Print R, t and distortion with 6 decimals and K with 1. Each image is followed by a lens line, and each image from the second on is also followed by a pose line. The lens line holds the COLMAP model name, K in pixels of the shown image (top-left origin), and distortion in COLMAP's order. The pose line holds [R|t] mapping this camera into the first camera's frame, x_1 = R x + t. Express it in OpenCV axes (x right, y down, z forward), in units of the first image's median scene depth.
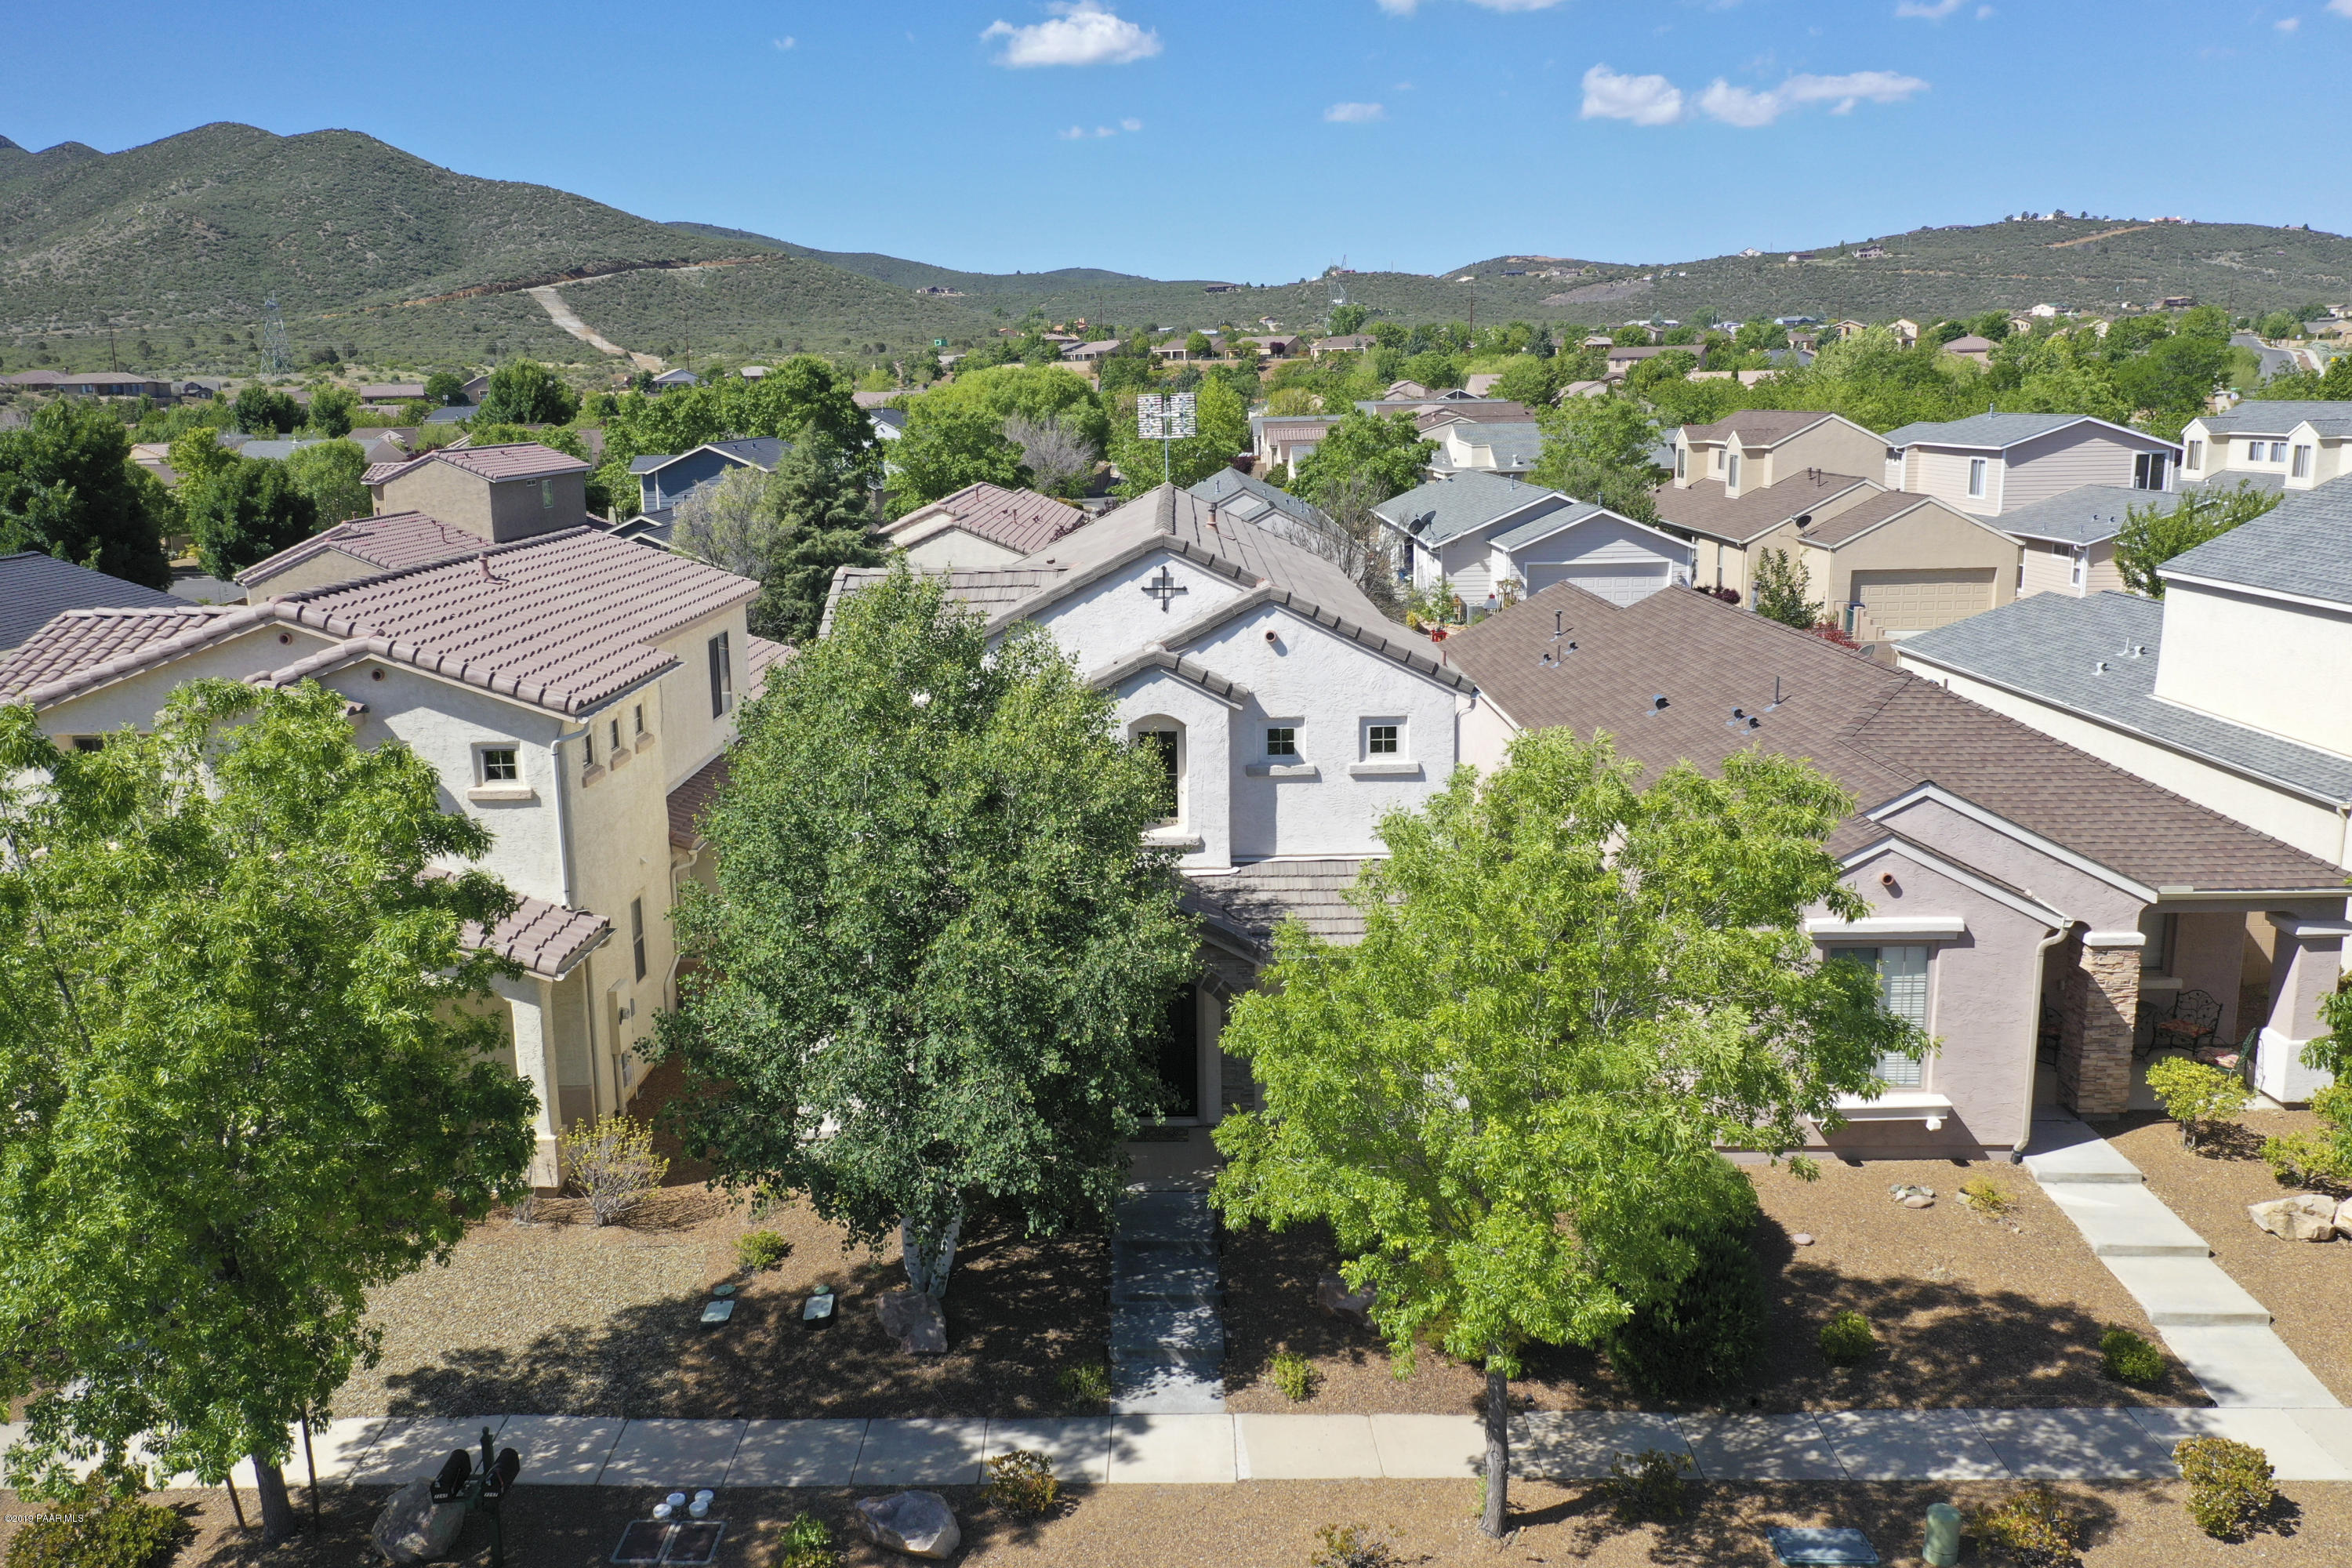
lens RADIAL K [[1897.2, 0, 1096.7], [0, 1897.2, 789.8], [0, 0, 1]] dist [0.008072, -0.000883]
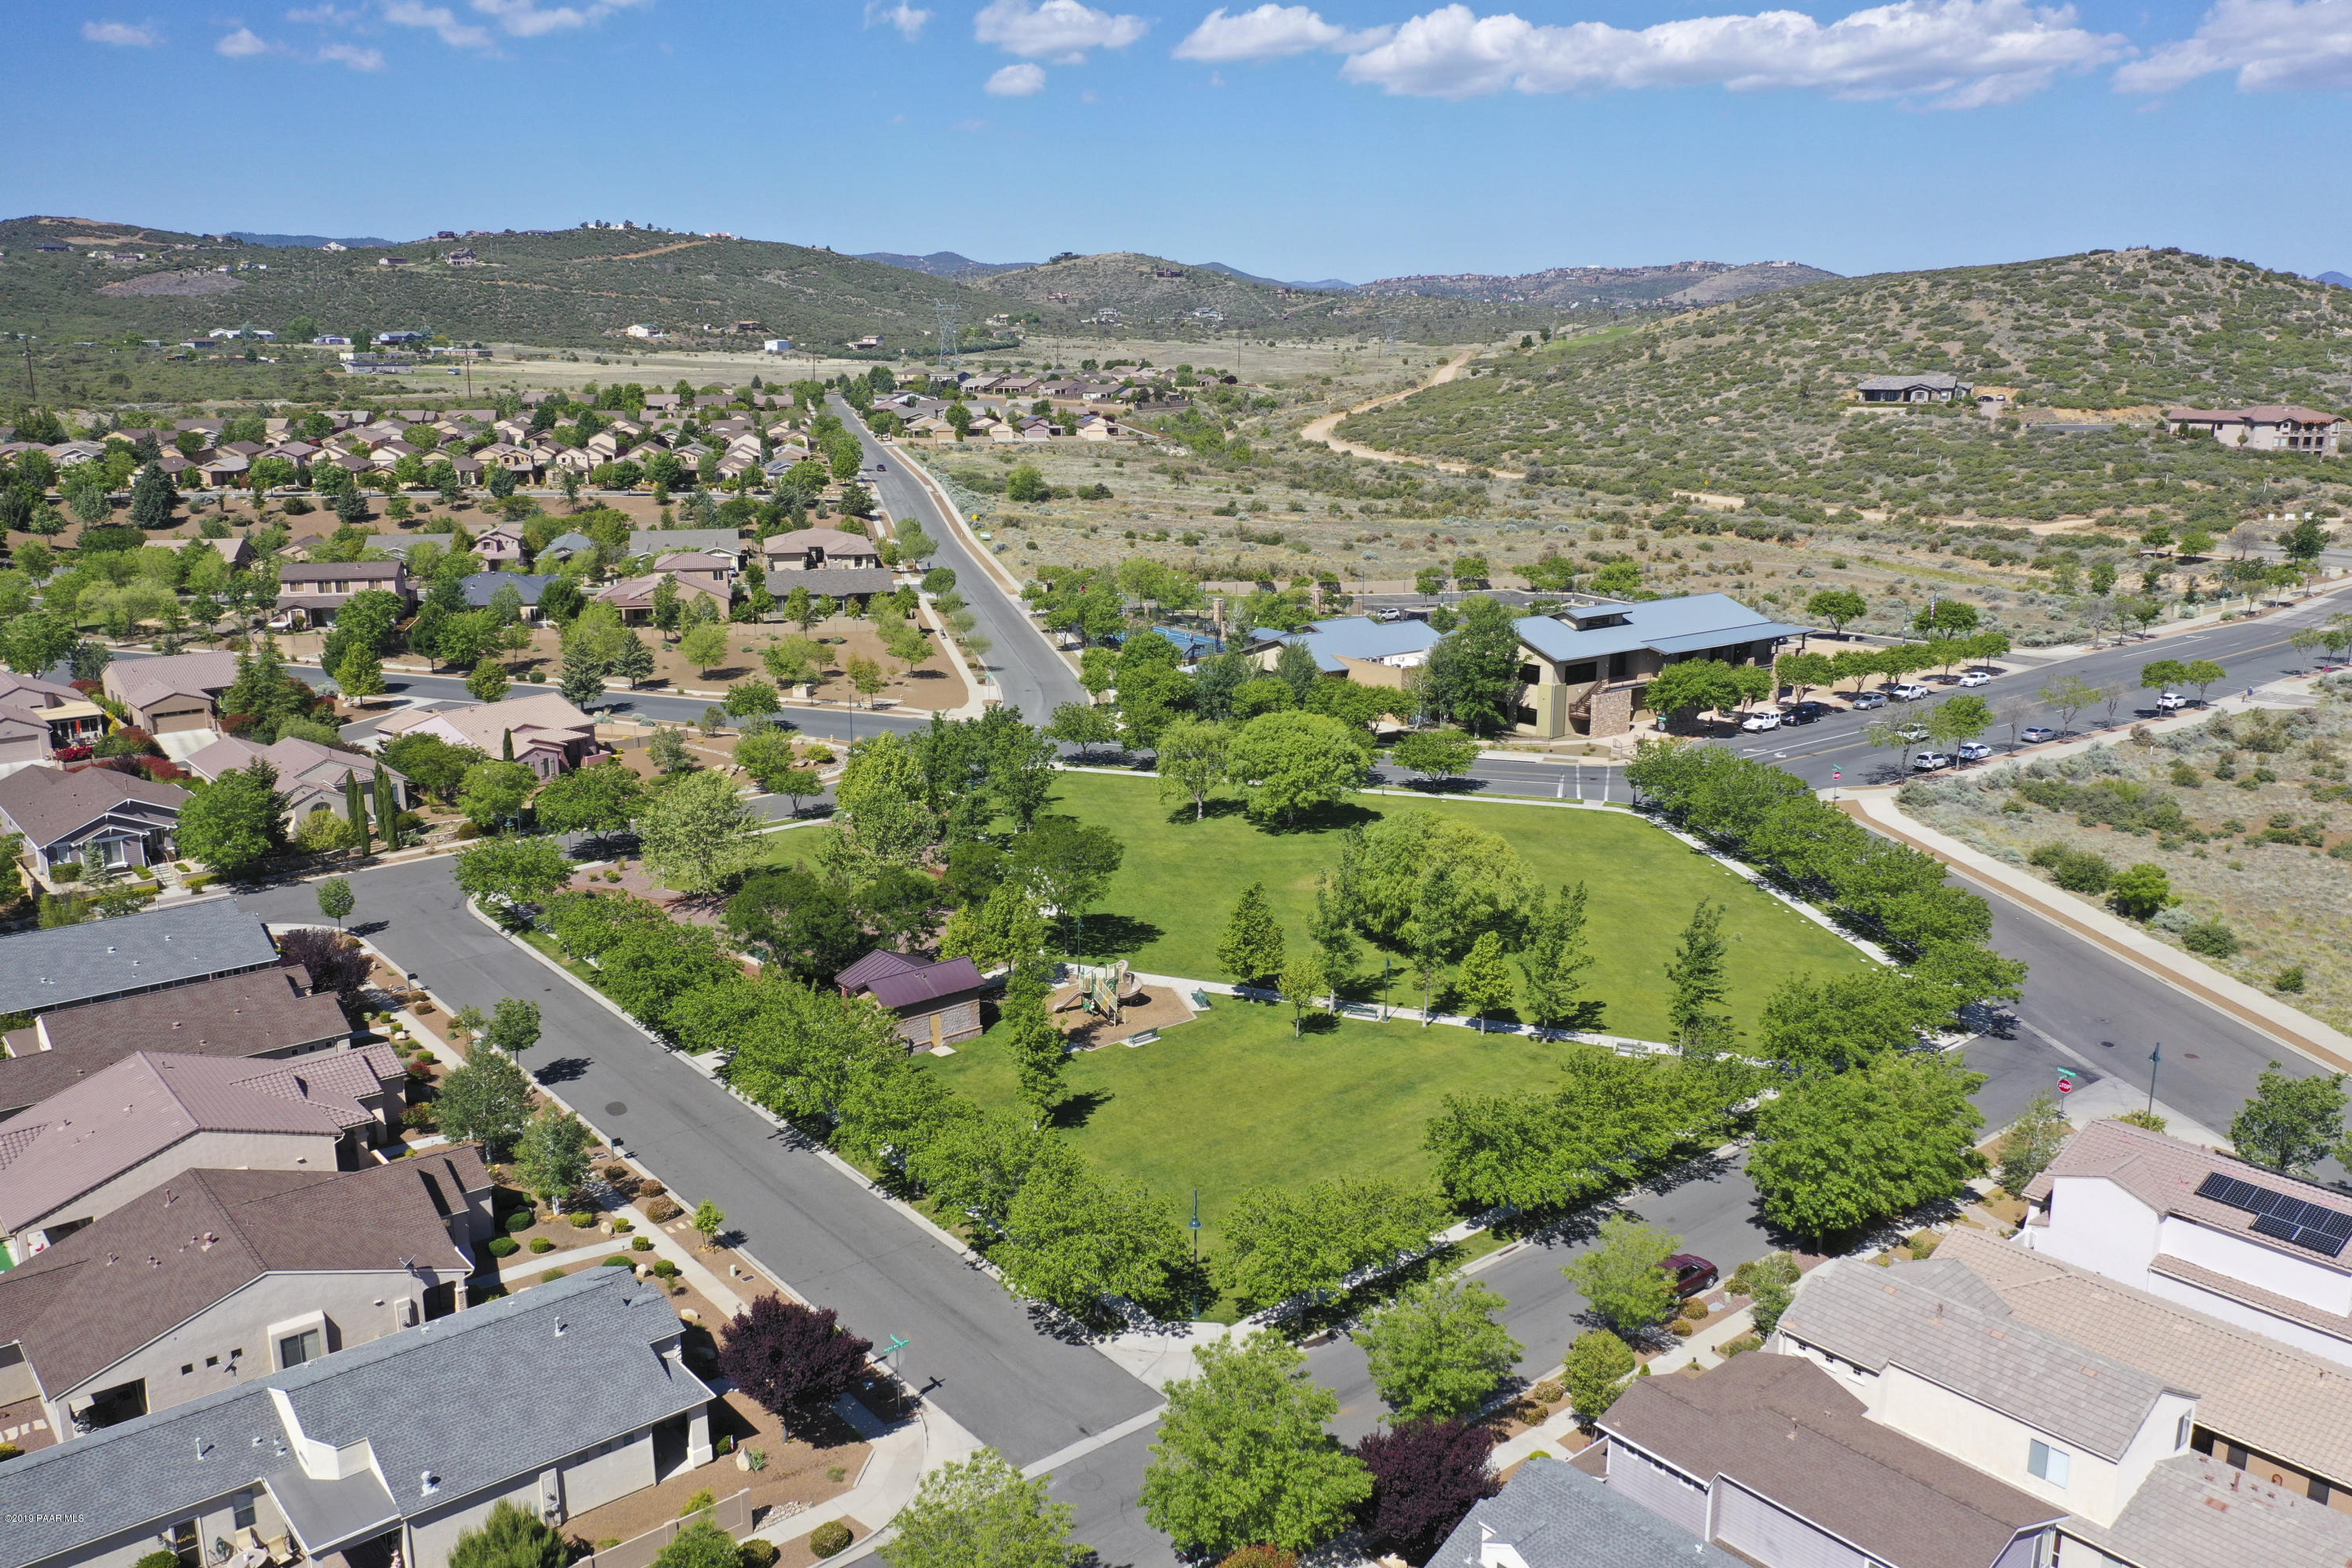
lens RADIAL K [[1851.6, 0, 1169.8], [0, 1851.6, 794.6], [0, 0, 1]] dist [0.004594, 0.002064]
pose [[0.739978, -0.142541, 0.657355, 0.073846], [0.122051, 0.989519, 0.077176, -0.746948], [-0.661466, 0.023122, 0.749619, 0.739440]]
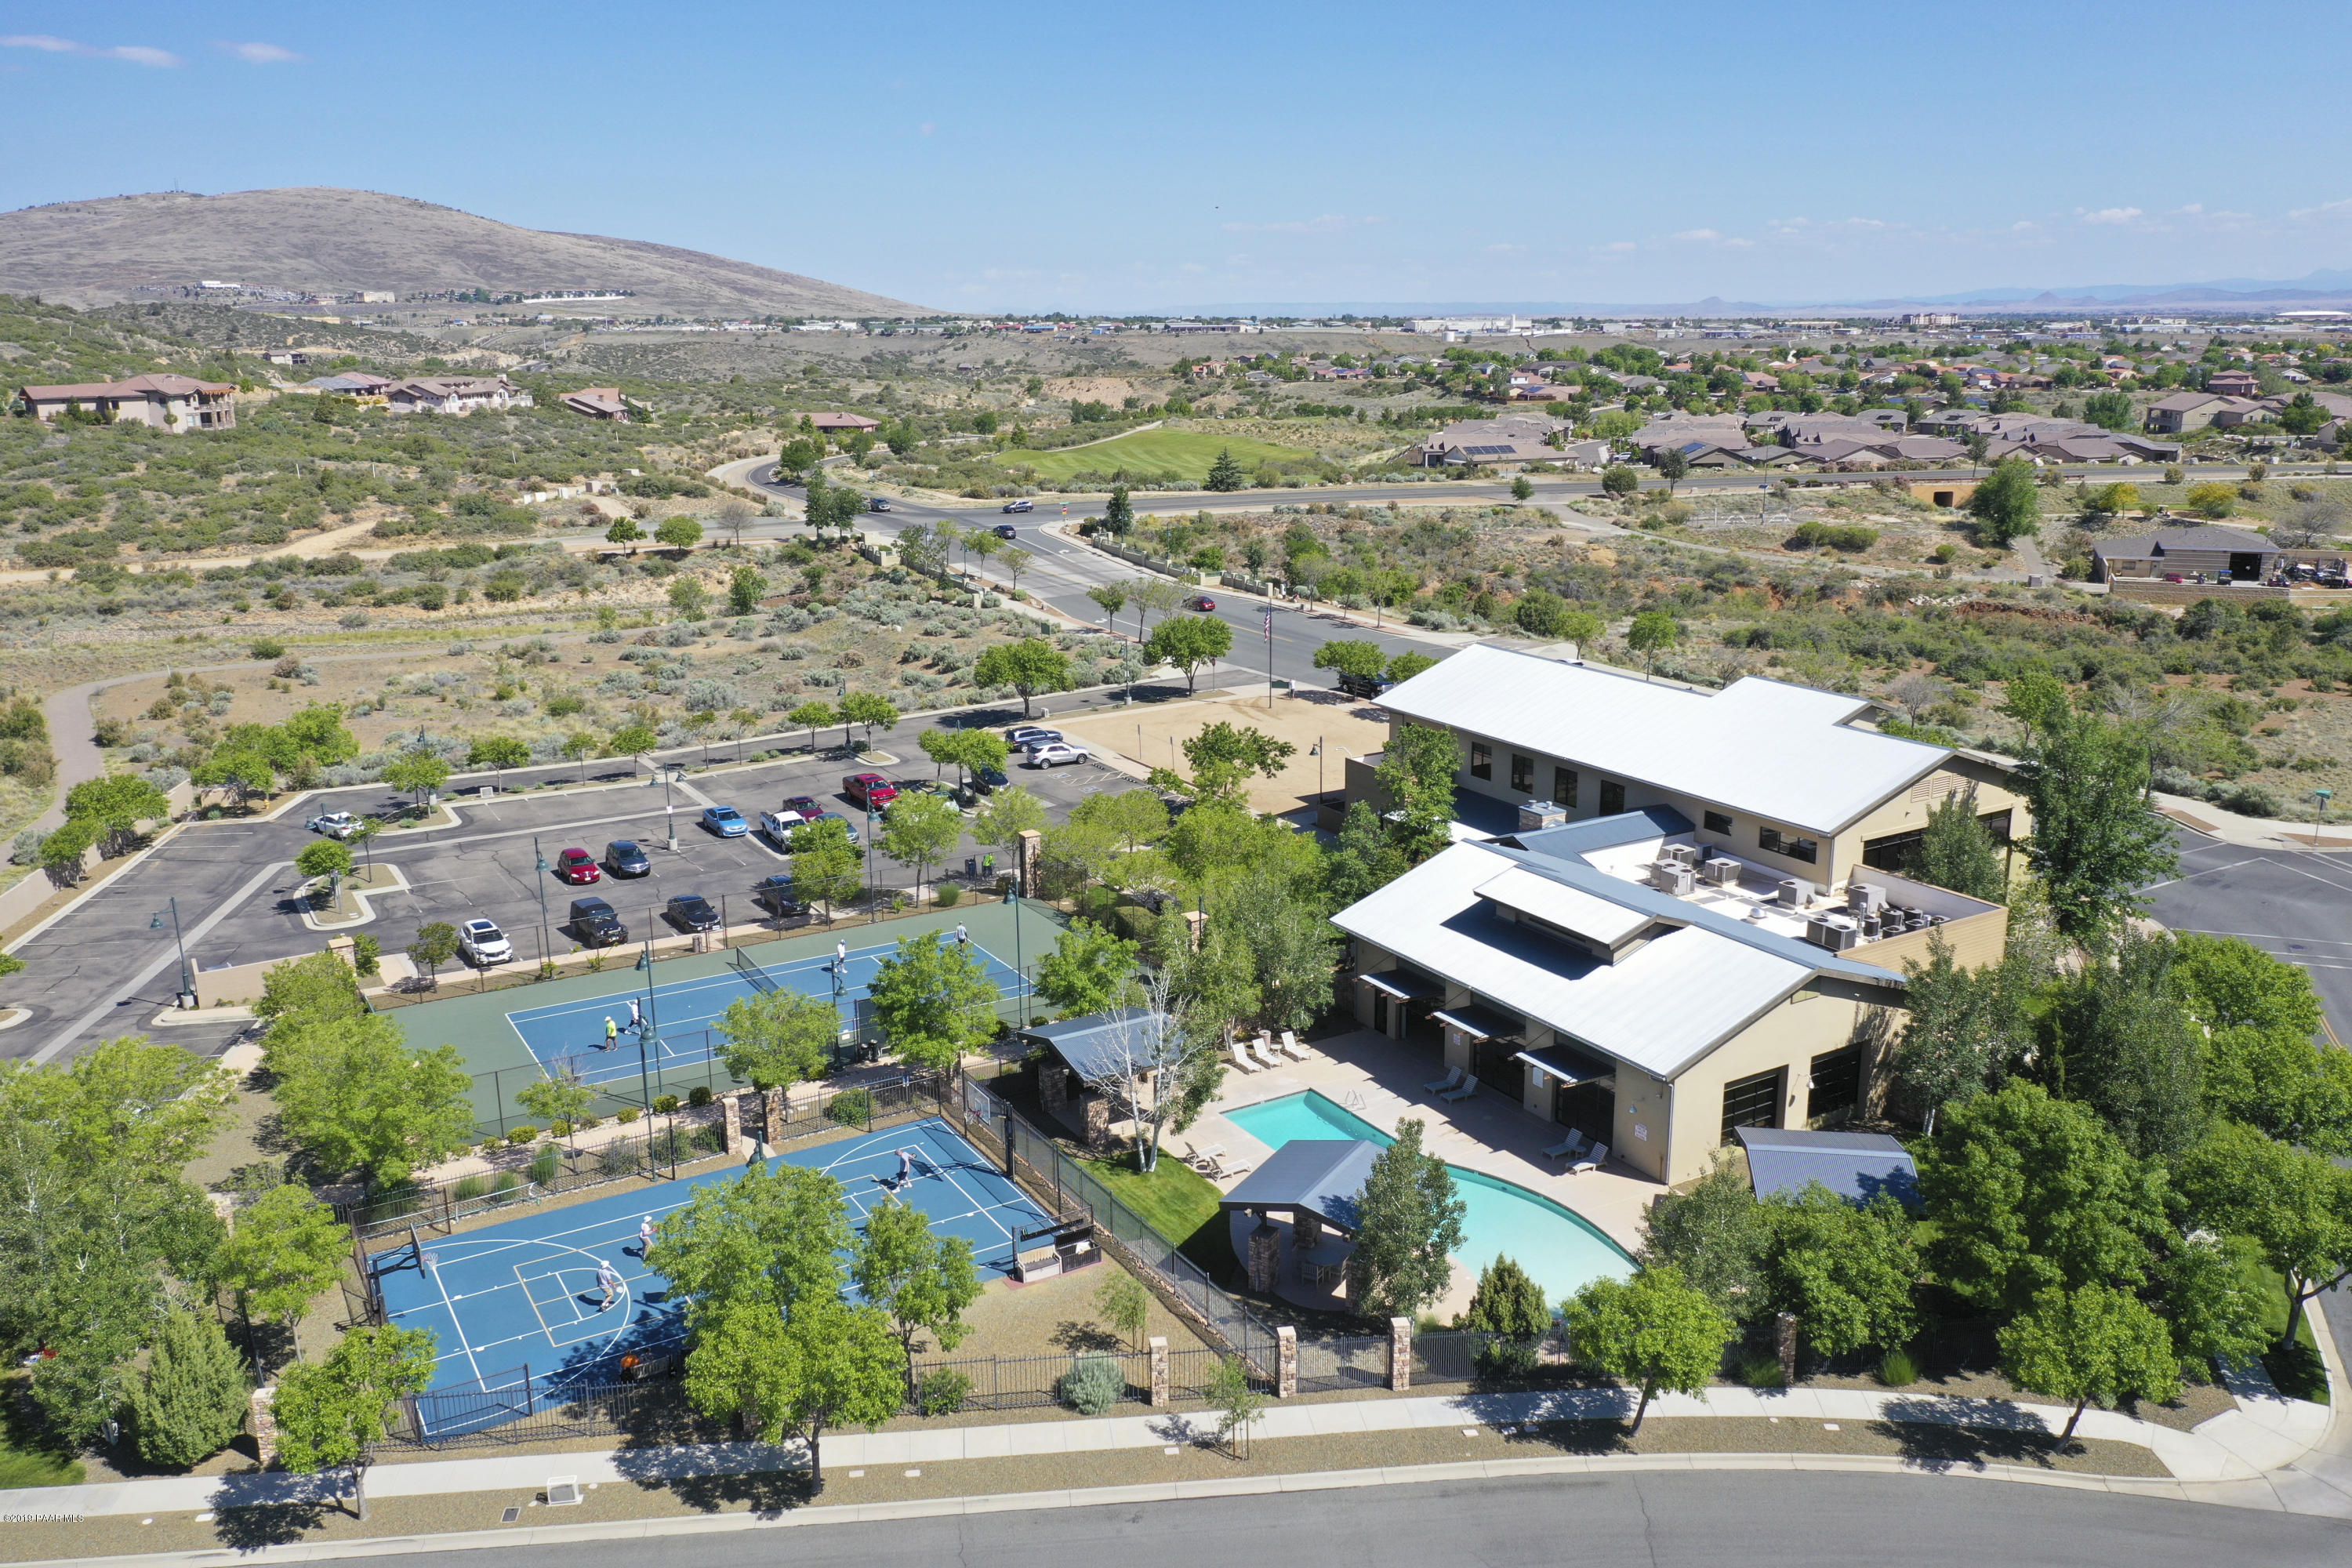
lens RADIAL K [[1851.6, 0, 1169.8], [0, 1851.6, 794.6], [0, 0, 1]] dist [0.004594, 0.002064]
pose [[-0.599925, -0.174447, 0.780807, 1.827658], [0.187091, 0.918290, 0.348913, -1.342892], [-0.777874, 0.355403, -0.518267, 4.054078]]
